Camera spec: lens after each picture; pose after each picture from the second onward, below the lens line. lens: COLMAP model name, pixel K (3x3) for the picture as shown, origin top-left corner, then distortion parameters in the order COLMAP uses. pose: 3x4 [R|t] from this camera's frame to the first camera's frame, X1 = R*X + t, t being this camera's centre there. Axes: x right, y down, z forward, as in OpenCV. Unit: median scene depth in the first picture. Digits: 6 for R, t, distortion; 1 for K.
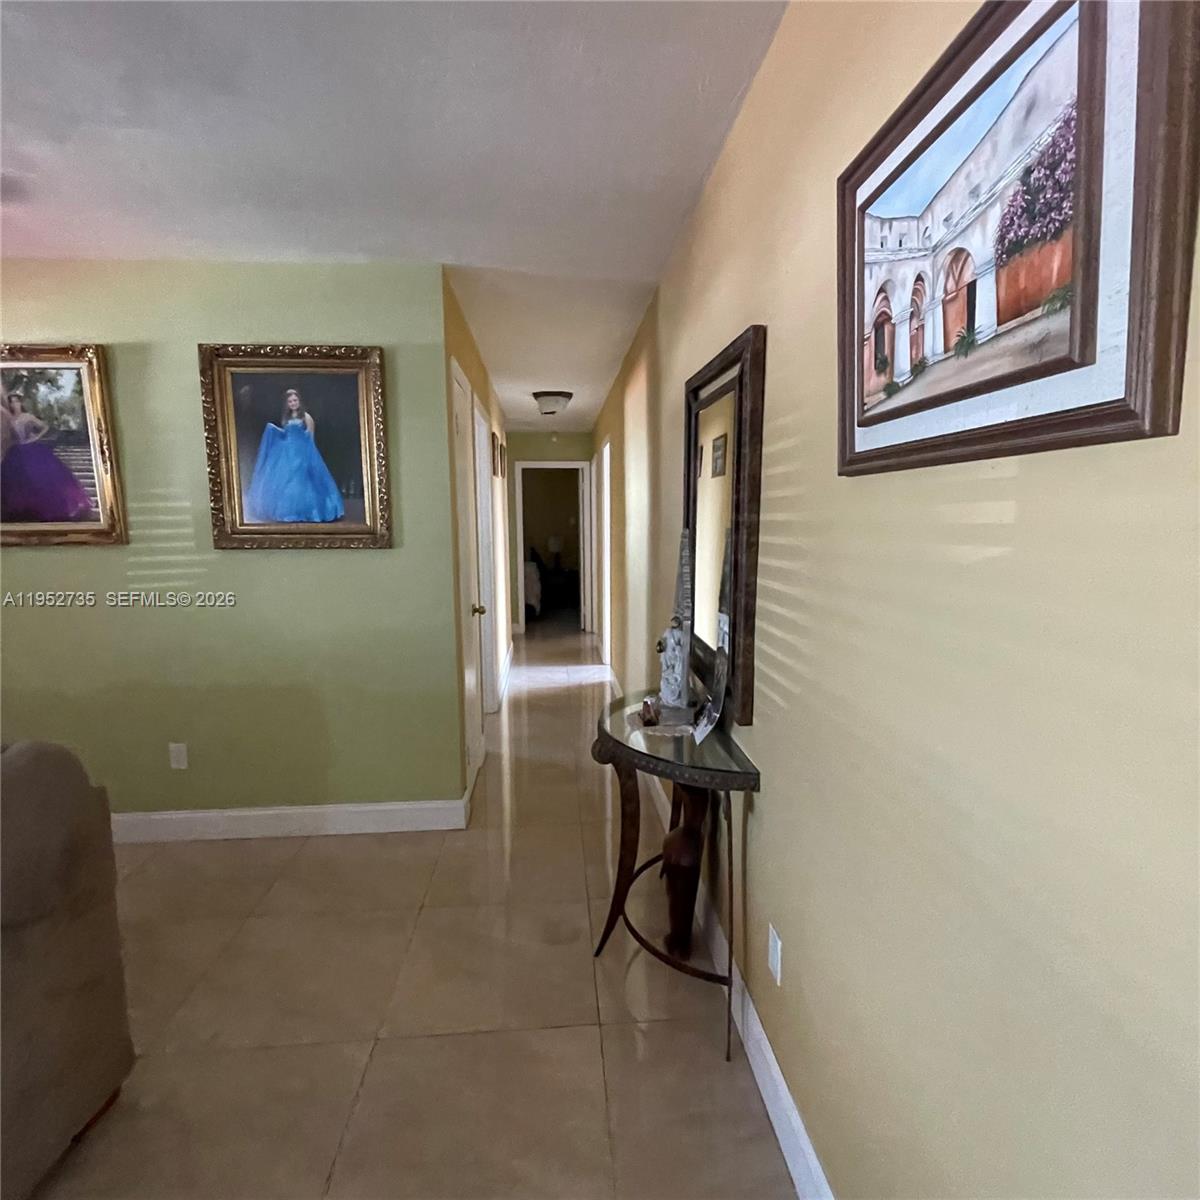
lens RADIAL K [[646.3, 0, 600.0], [0, 646.3, 600.0], [0, 0, 1]] dist [-0.001396, 0.000288]
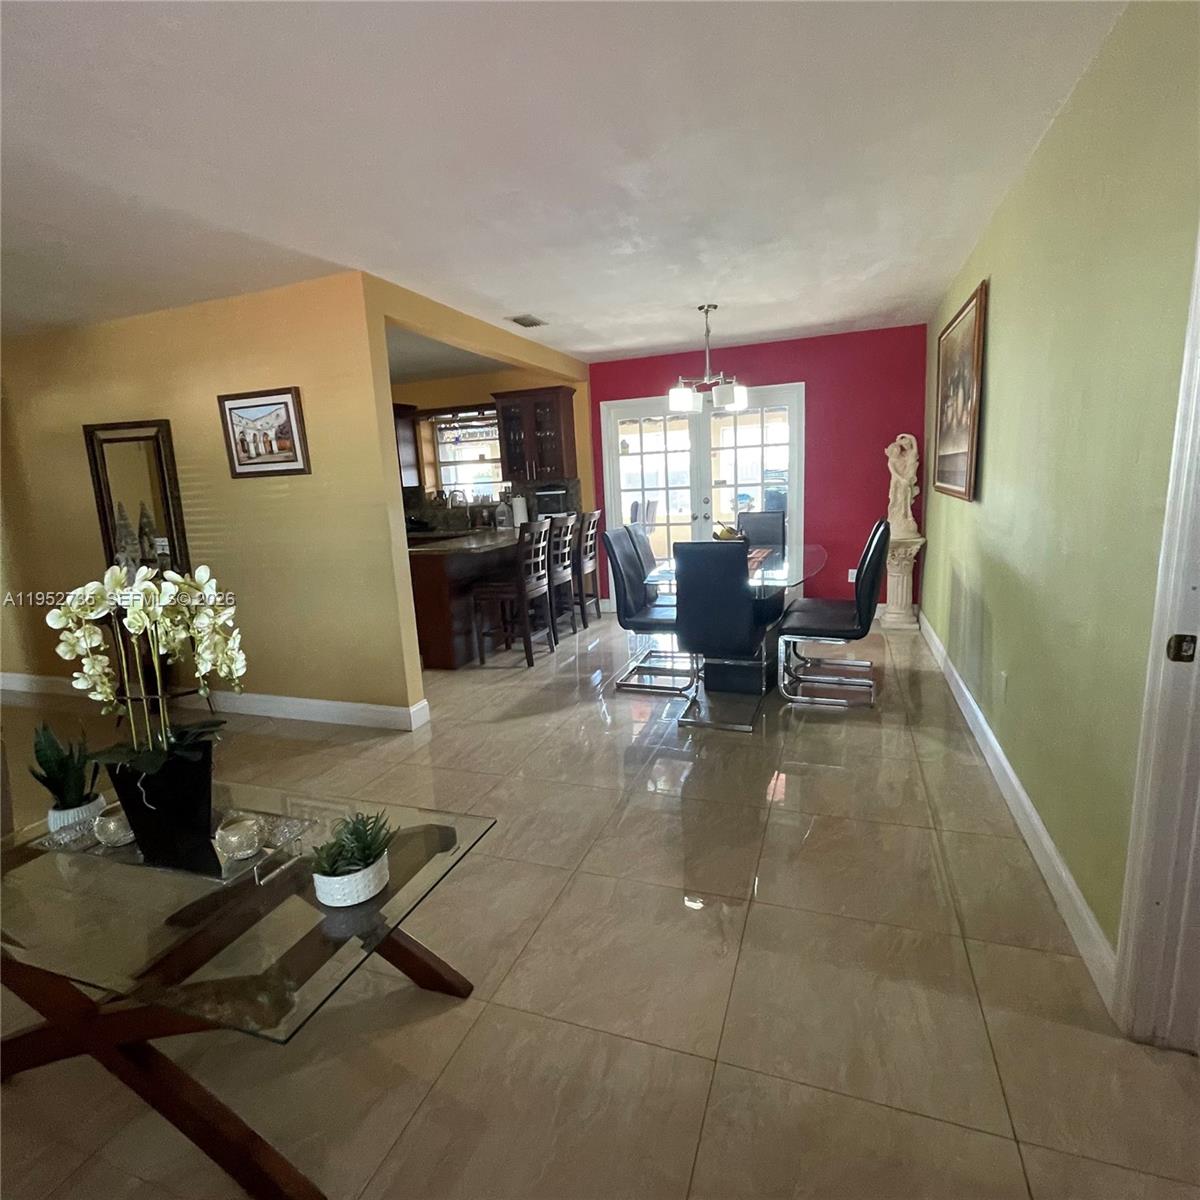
lens RADIAL K [[648.8, 0, 606.1], [0, 648.8, 600.6], [0, 0, 1]] dist [-0.001519, 0.001446]
pose [[0.403674, -0.184679, 0.896070, -0.863036], [0.164460, 0.978109, 0.127500, 0.140654], [-0.900000, 0.095899, 0.425209, -0.933452]]
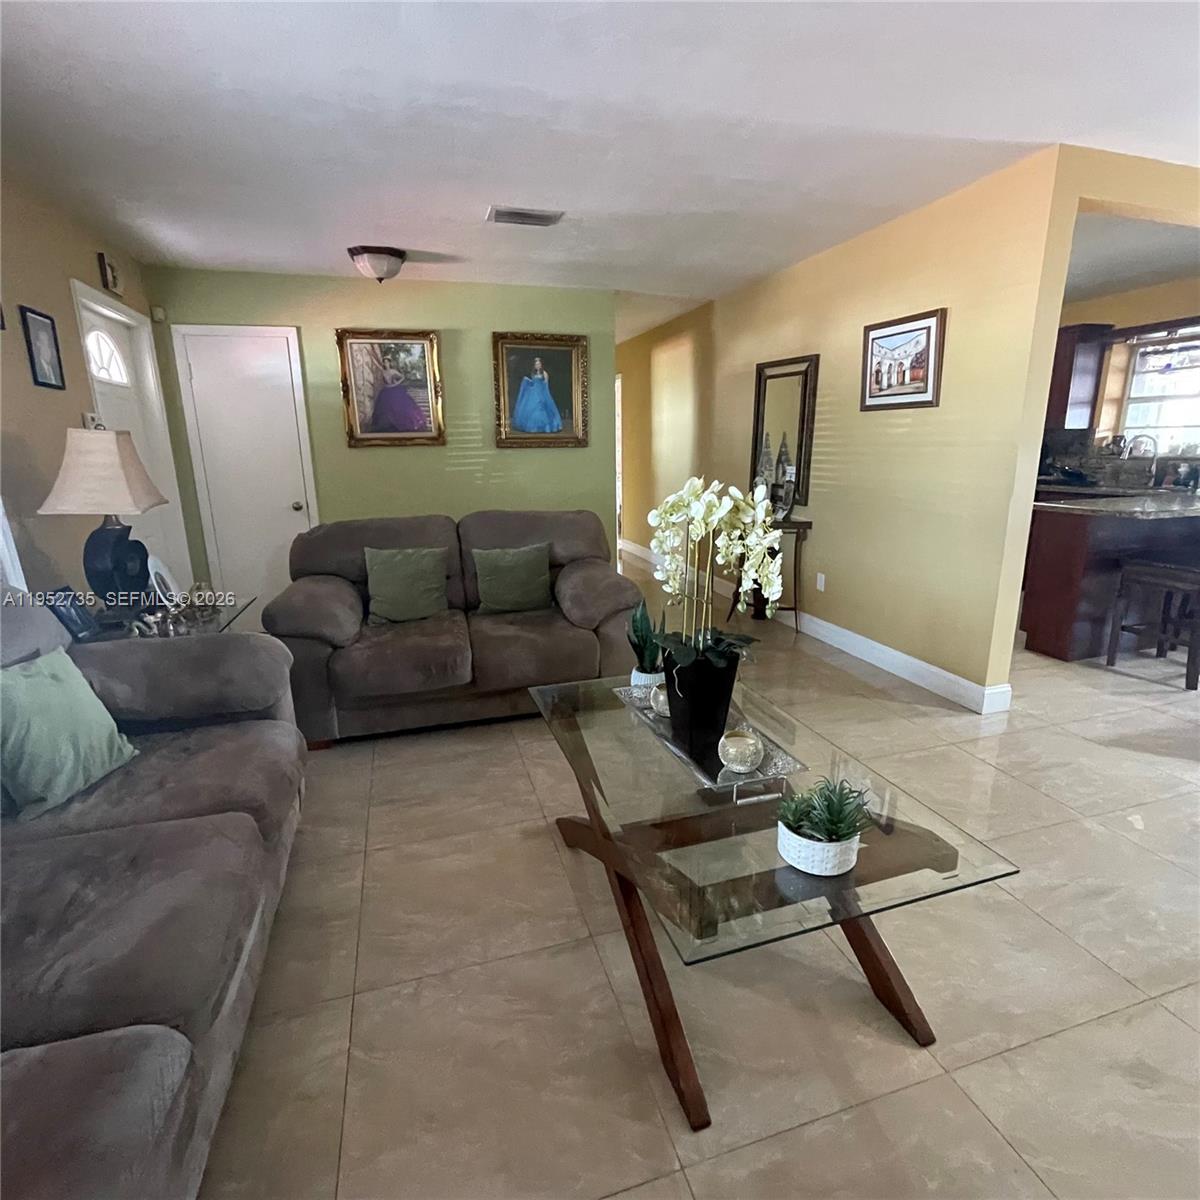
lens RADIAL K [[648.8, 0, 606.1], [0, 648.8, 600.6], [0, 0, 1]] dist [-0.001519, 0.001446]
pose [[0.972335, -0.060597, 0.225596, -0.758264], [0.035449, 0.992859, 0.113903, 0.156593], [-0.230887, -0.102755, 0.967539, -0.910170]]
